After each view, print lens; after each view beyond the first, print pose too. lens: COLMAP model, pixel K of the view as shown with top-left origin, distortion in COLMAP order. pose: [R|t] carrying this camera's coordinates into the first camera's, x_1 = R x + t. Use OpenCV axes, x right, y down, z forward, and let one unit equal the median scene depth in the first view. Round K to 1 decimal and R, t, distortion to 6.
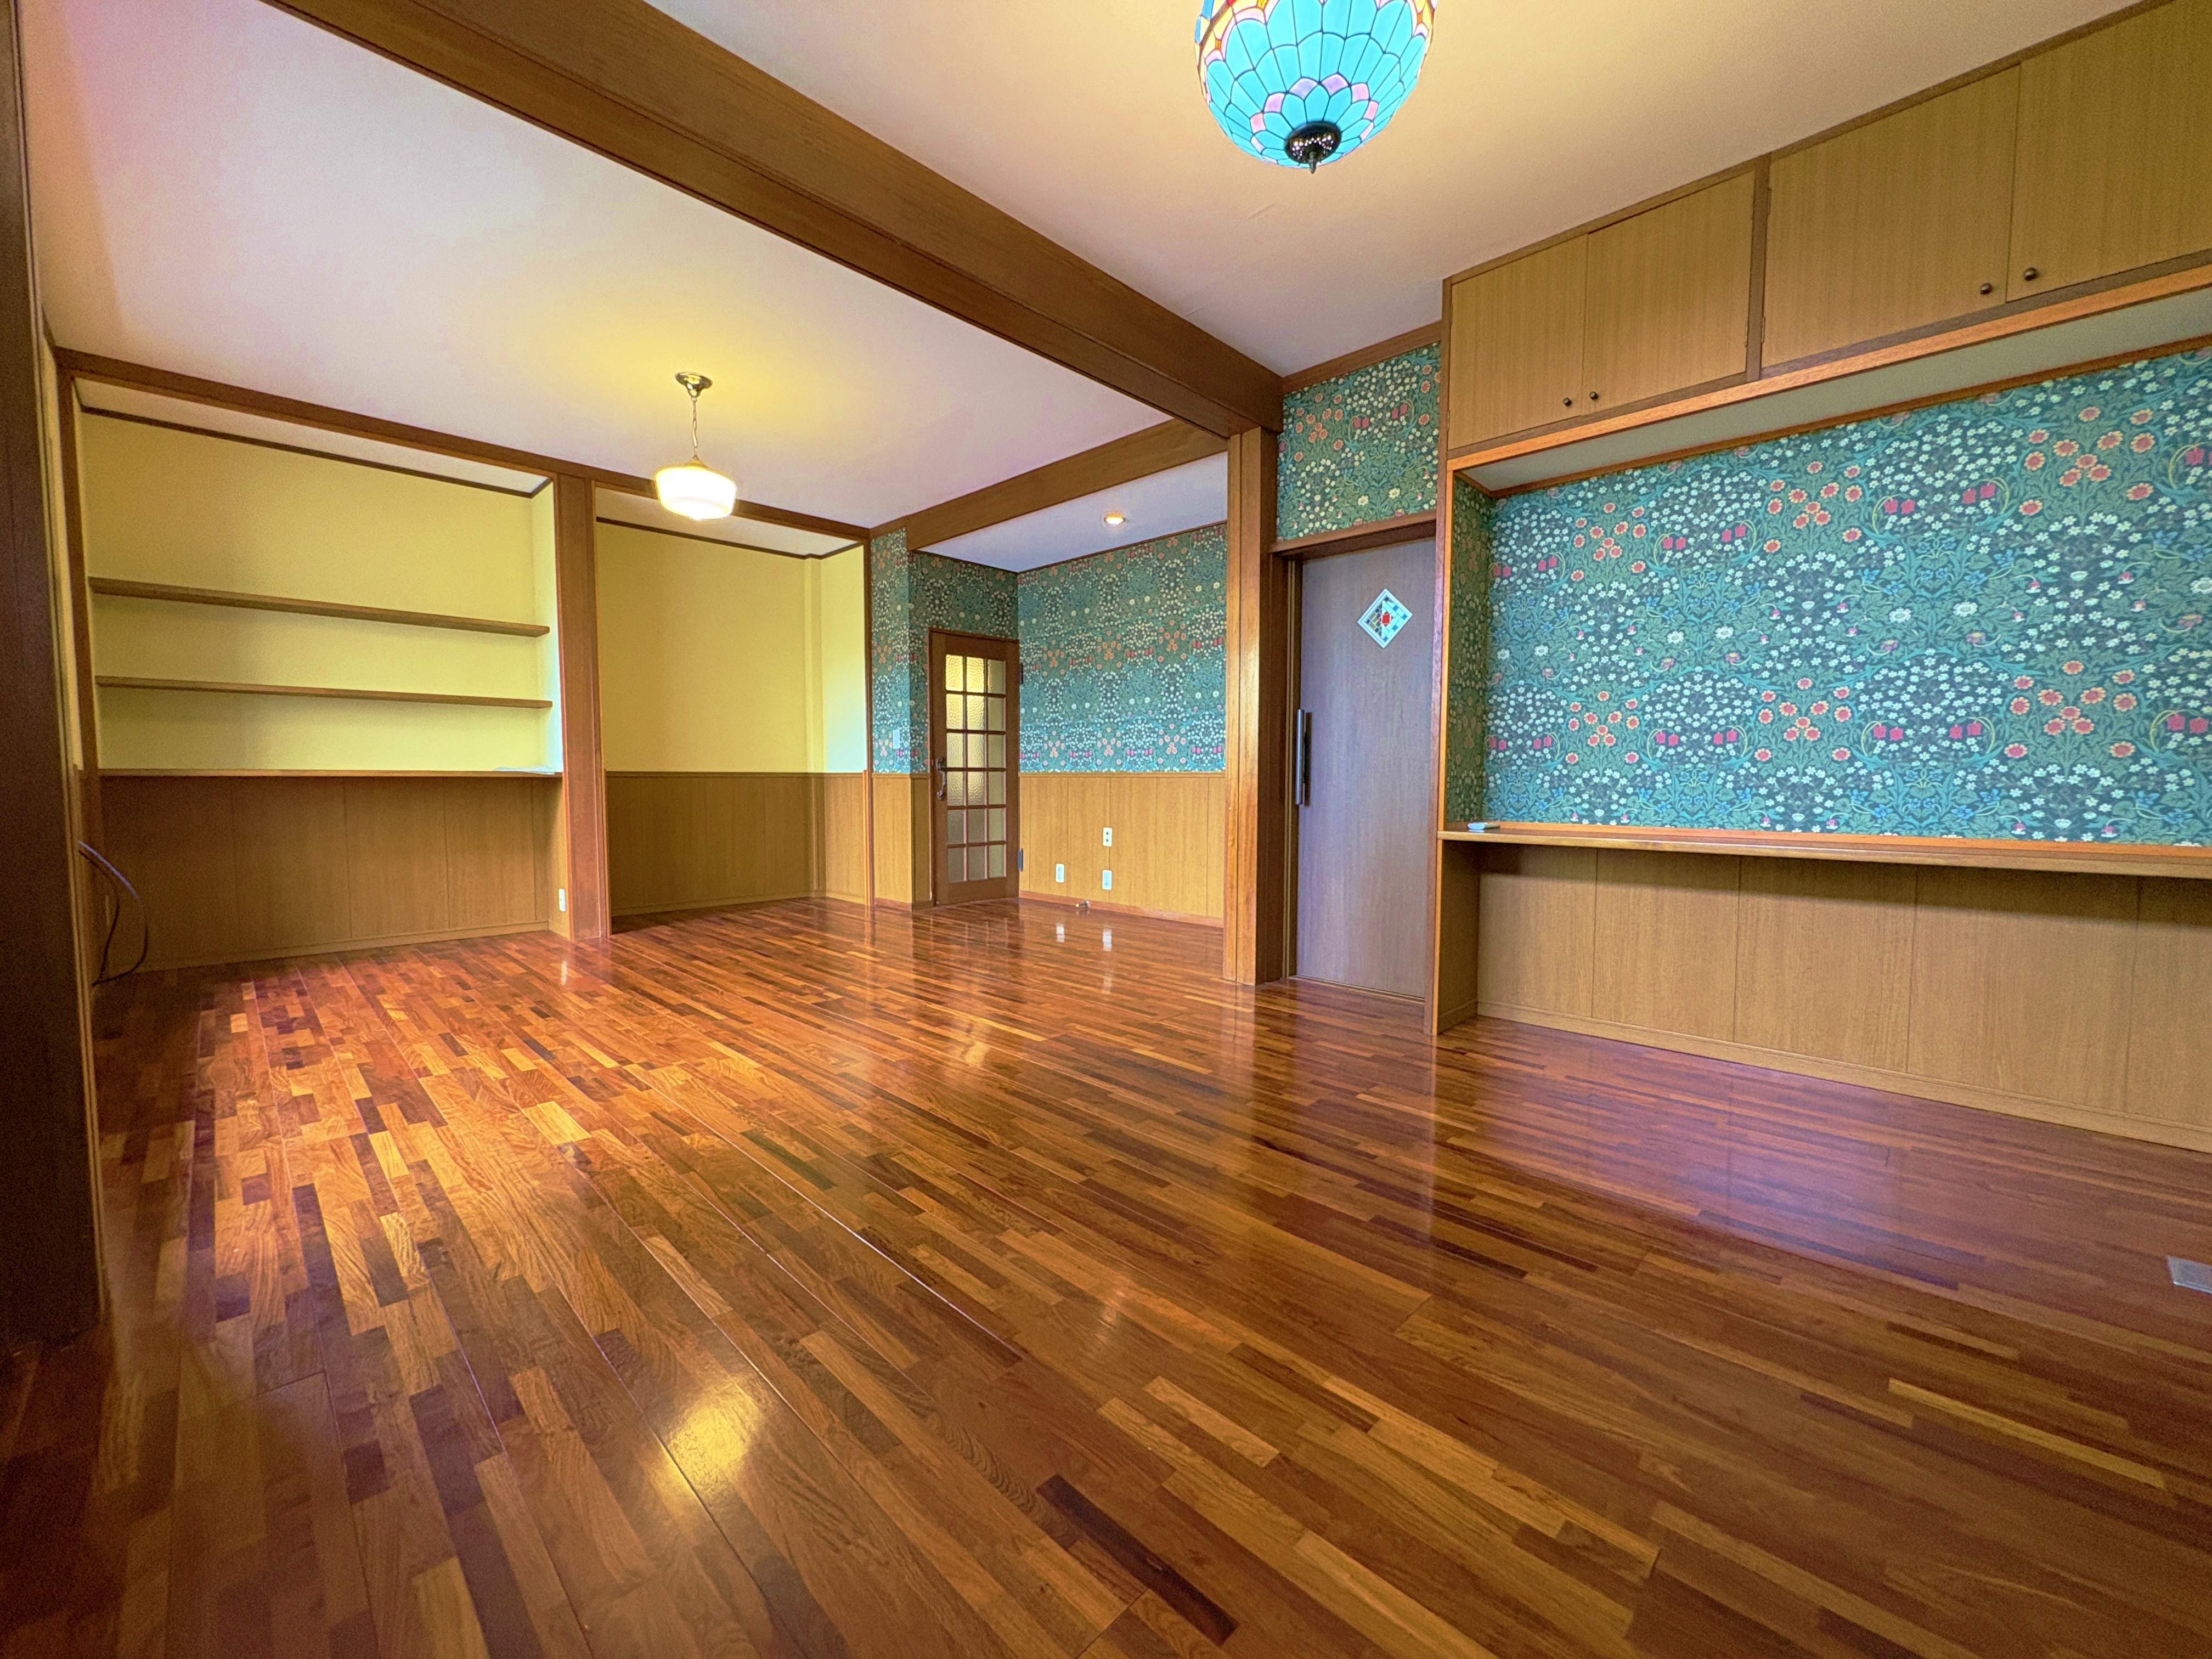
lens RADIAL K [[877.0, 0, 1106.3], [0, 877.0, 838.8], [0, 0, 1]] dist [-0.008777, 0.000272]
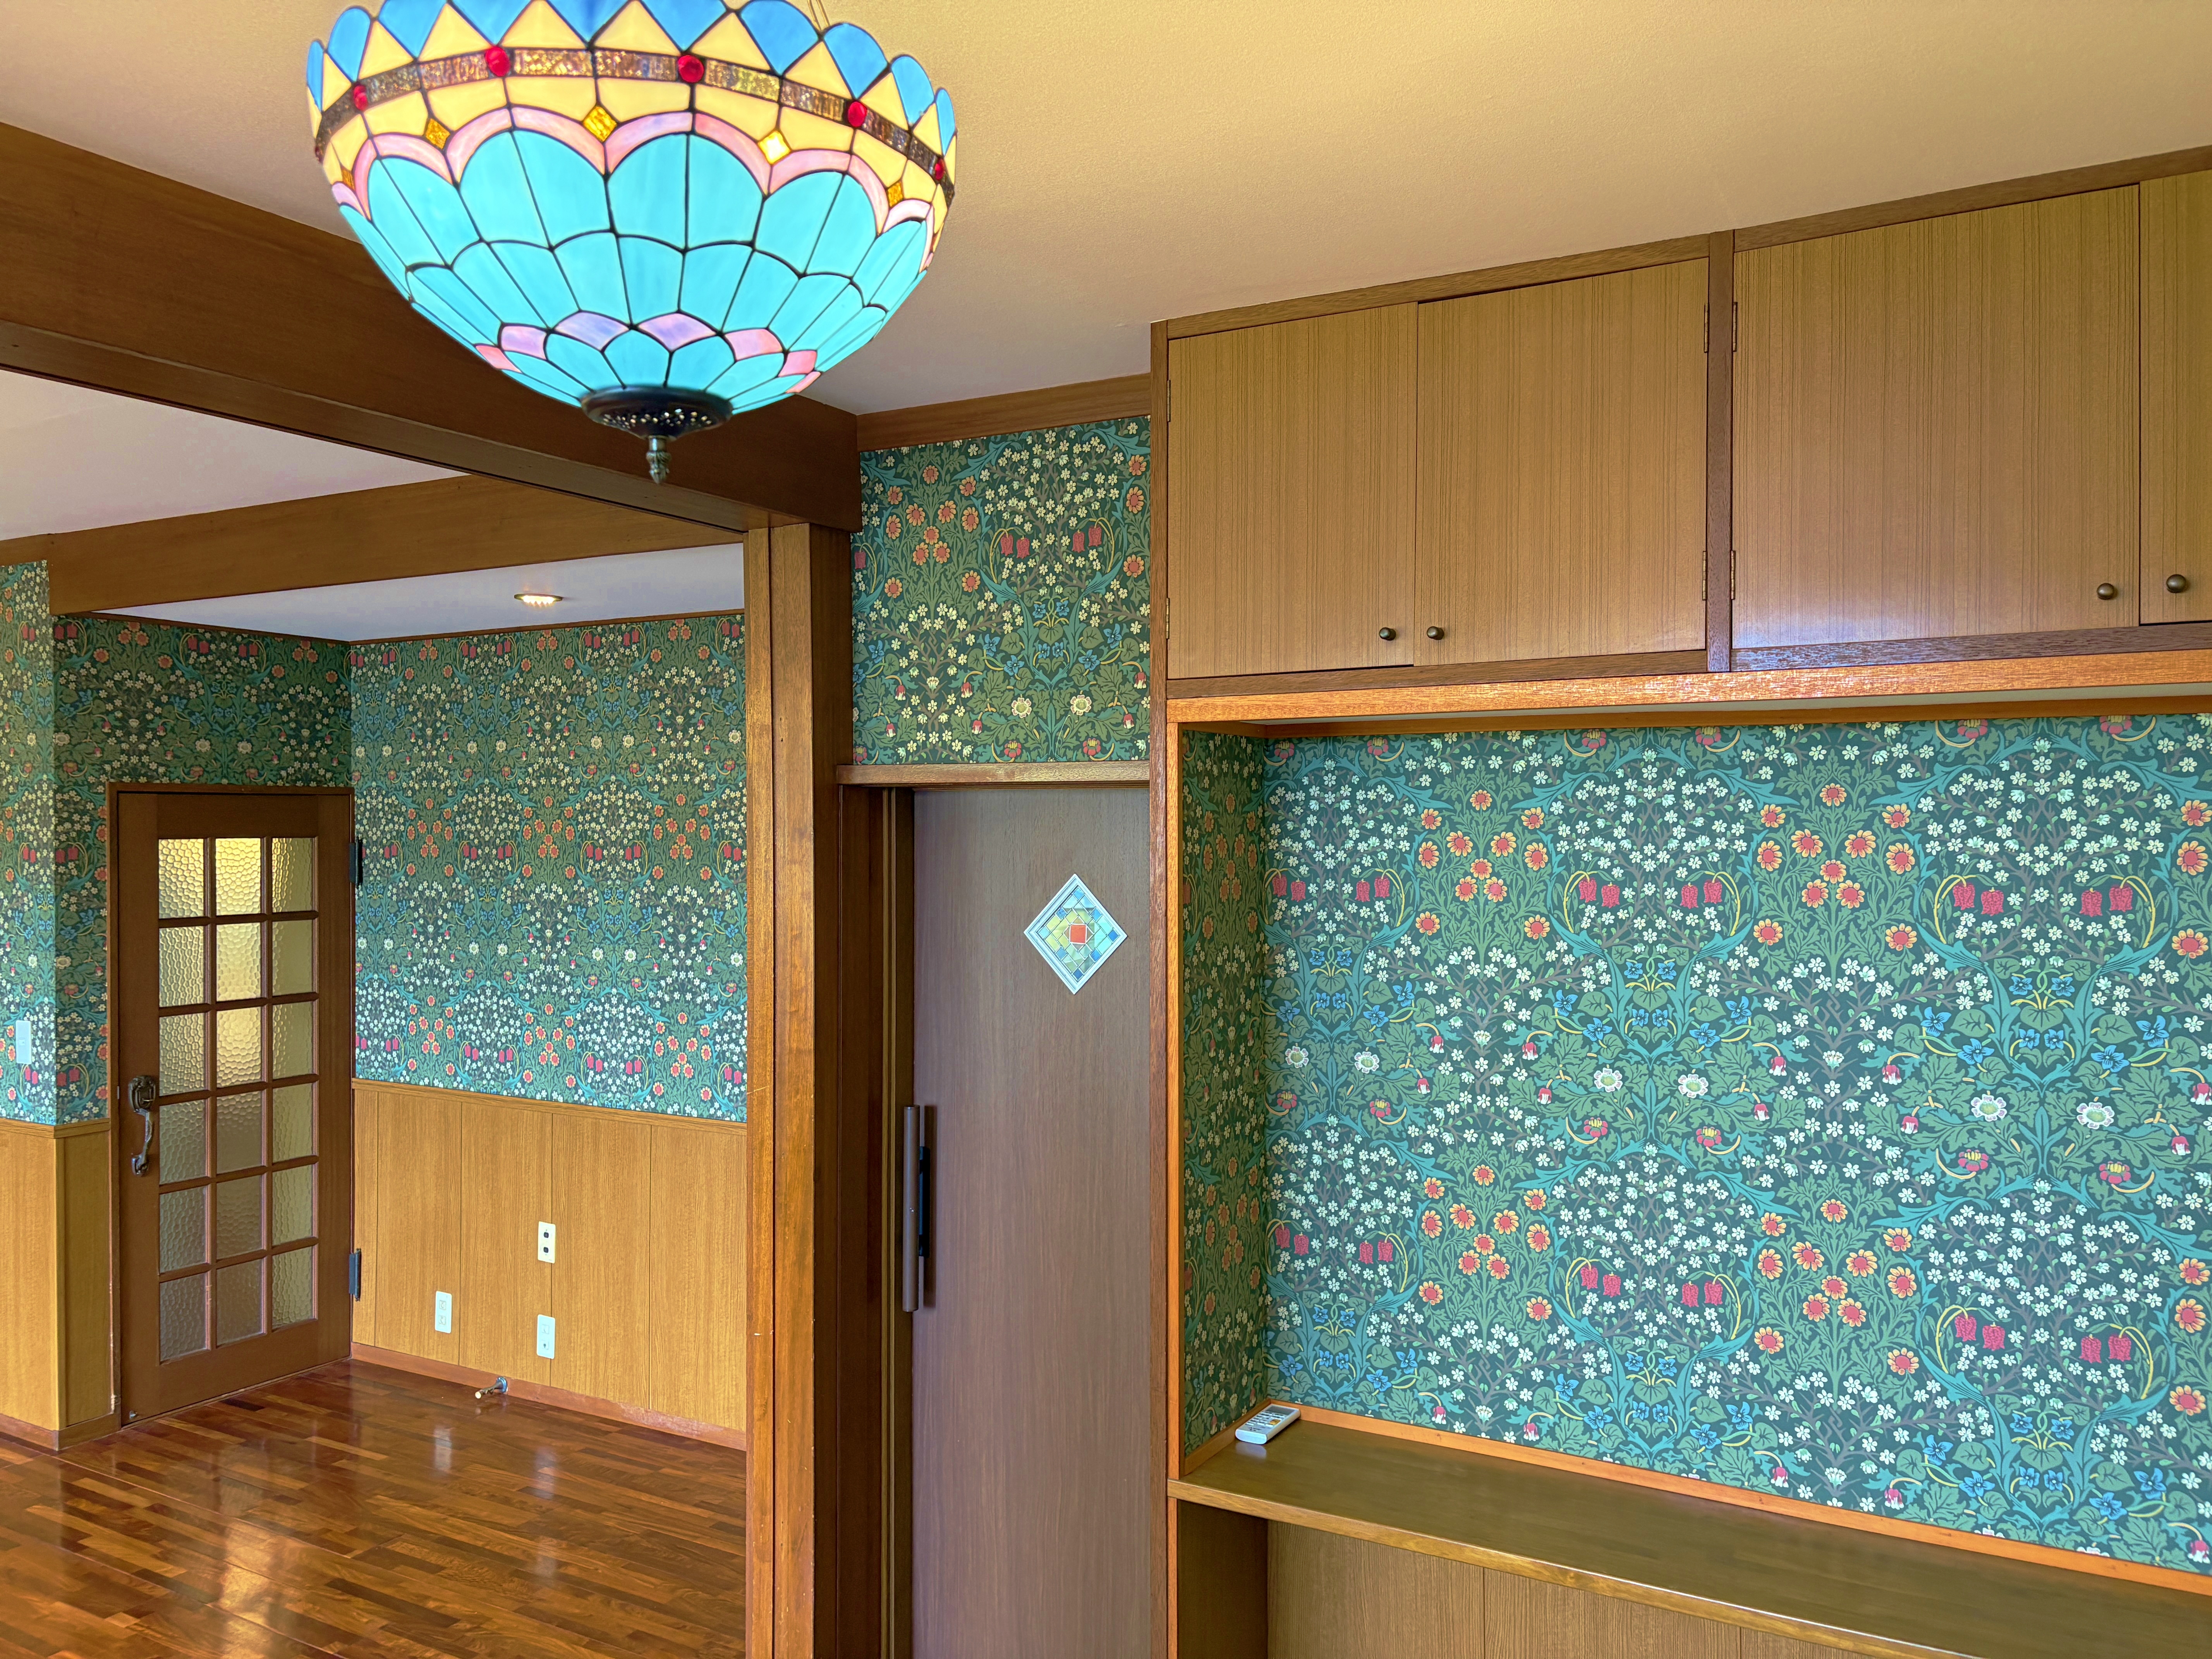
lens RADIAL K [[1671.6, 0, 1123.7], [0, 1671.6, 850.6], [0, 0, 1]] dist [0.036977, -0.045209]
pose [[0.966085, -0.005474, 0.258165, 0.105279], [0.020133, 0.998329, -0.054173, -0.240287], [-0.257437, 0.057533, 0.964581, 0.105876]]
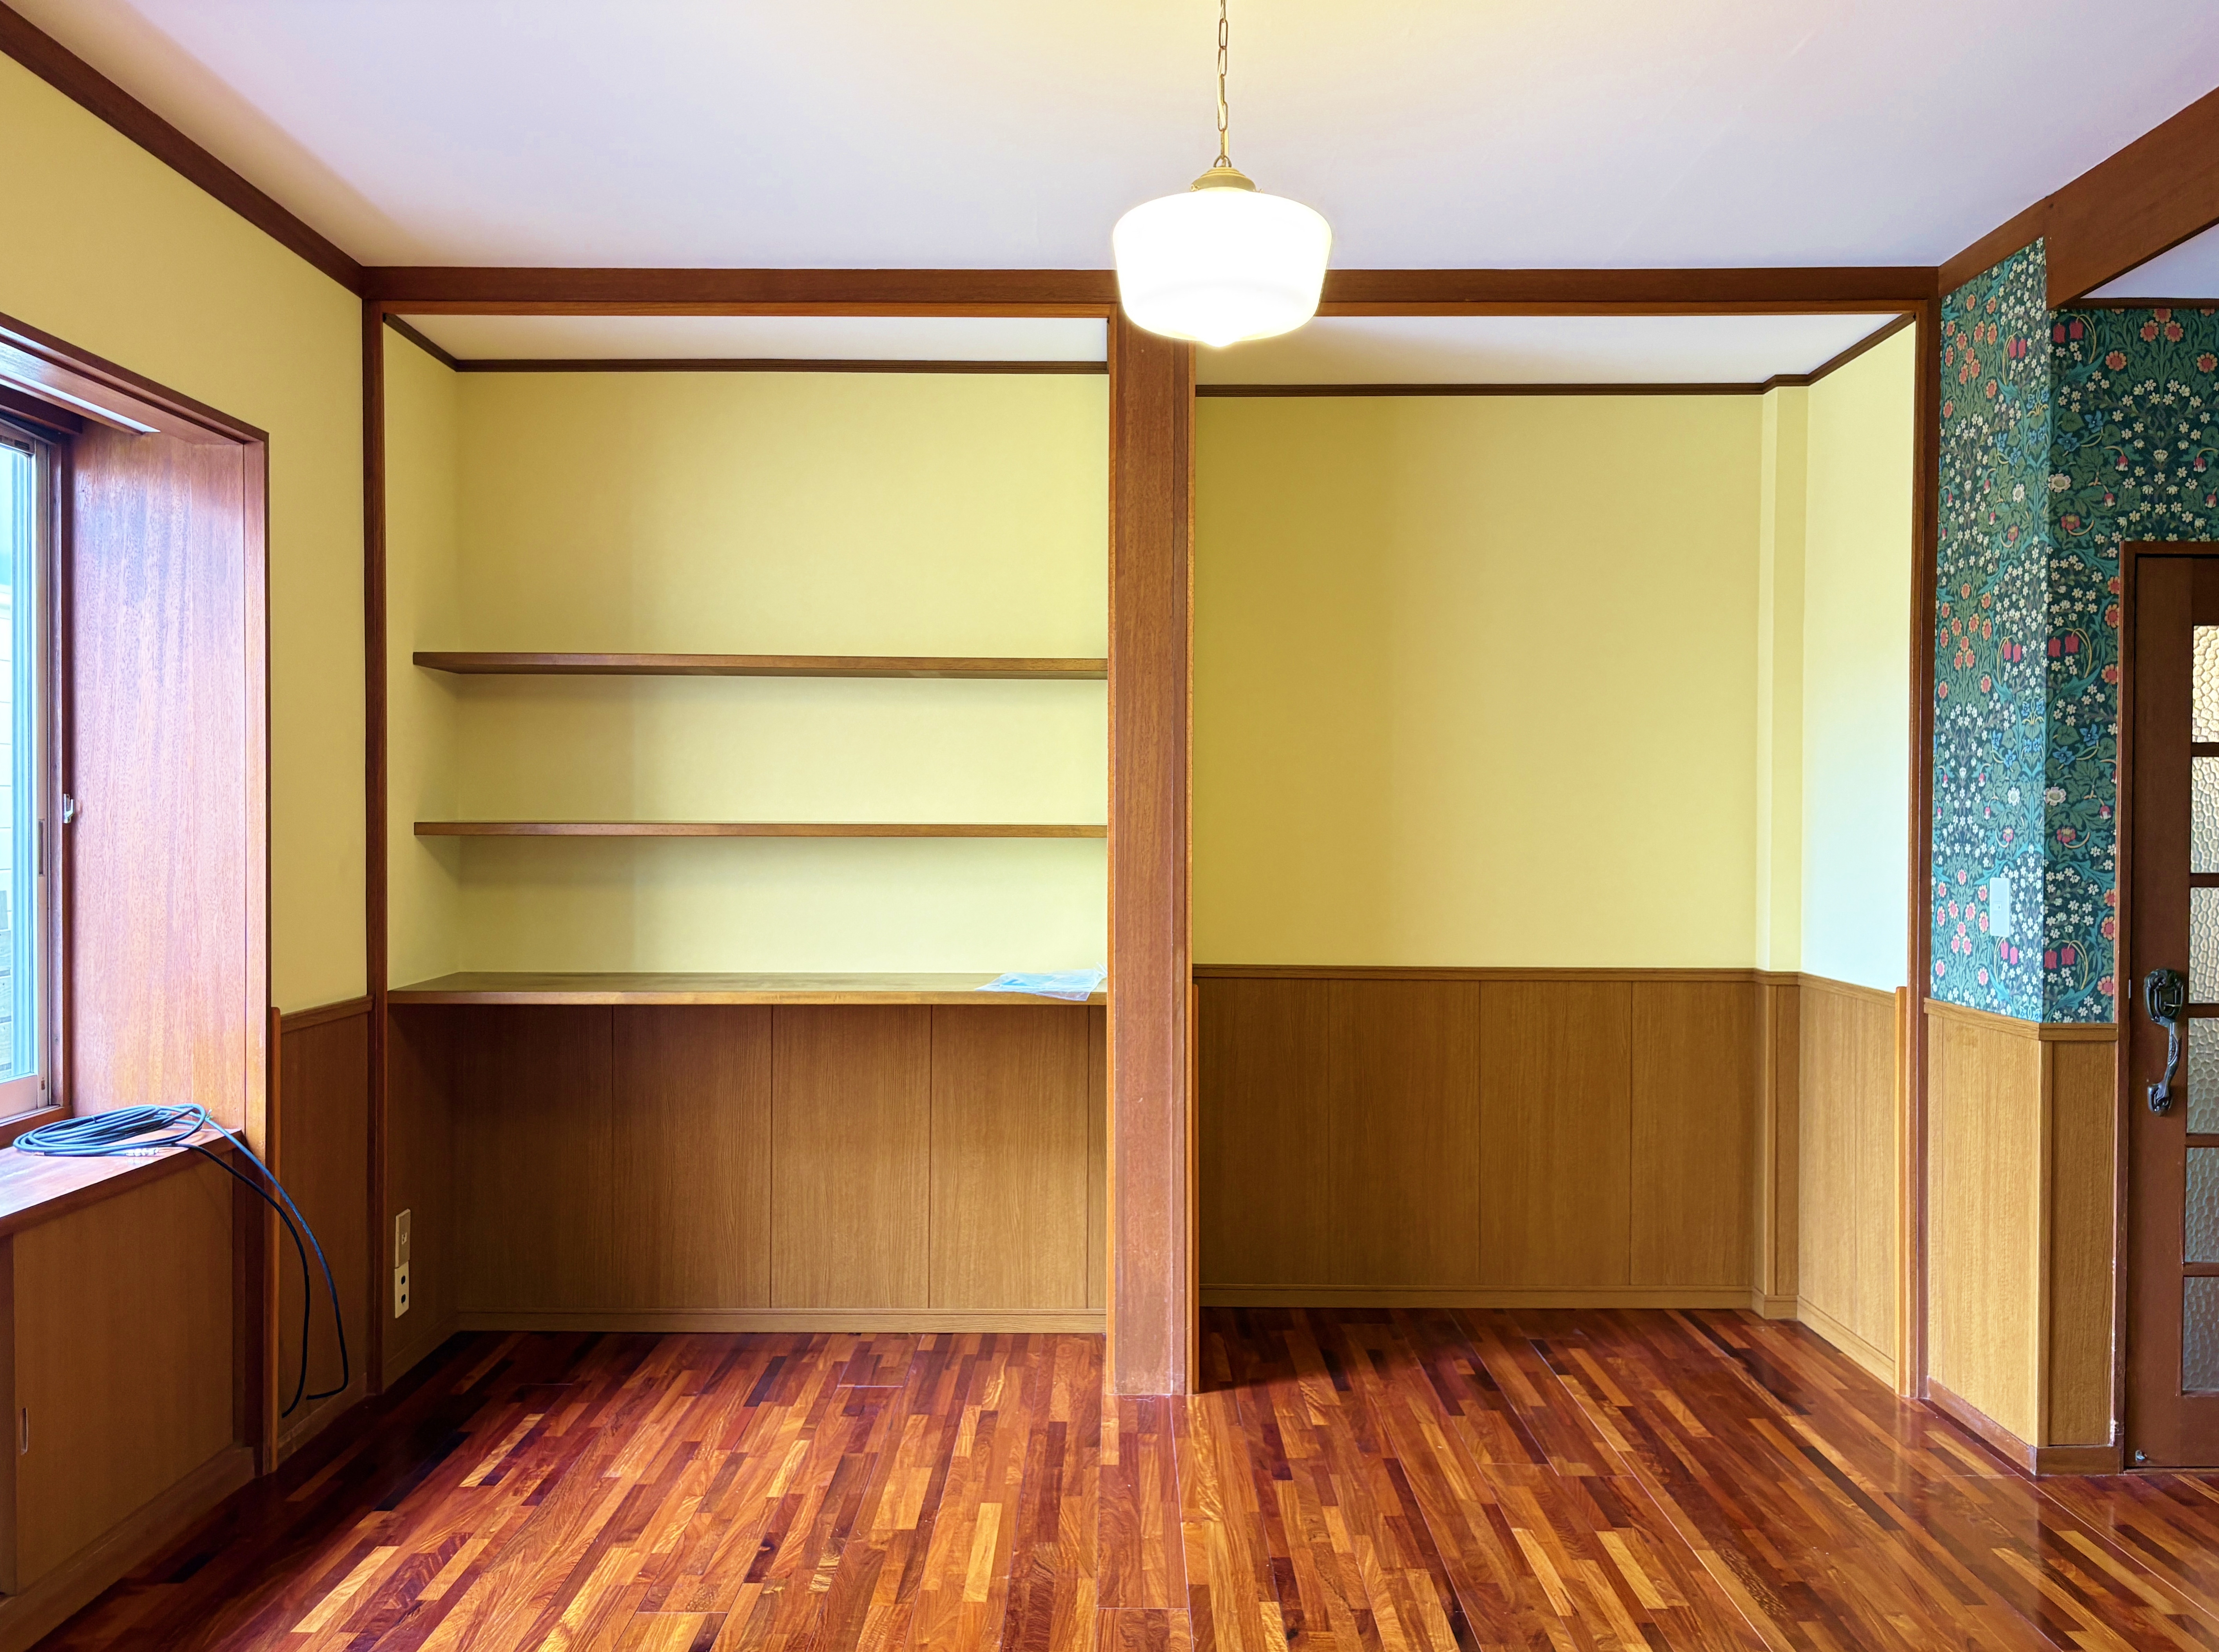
lens RADIAL K [[1676.8, 0, 1102.1], [0, 1676.8, 841.6], [0, 0, 1]] dist [0.036977, -0.045209]
pose [[0.695584, 0.009768, -0.718378, -0.045067], [-0.050268, 0.998119, -0.035100, -0.158140], [0.716684, 0.060526, 0.694767, 0.547799]]
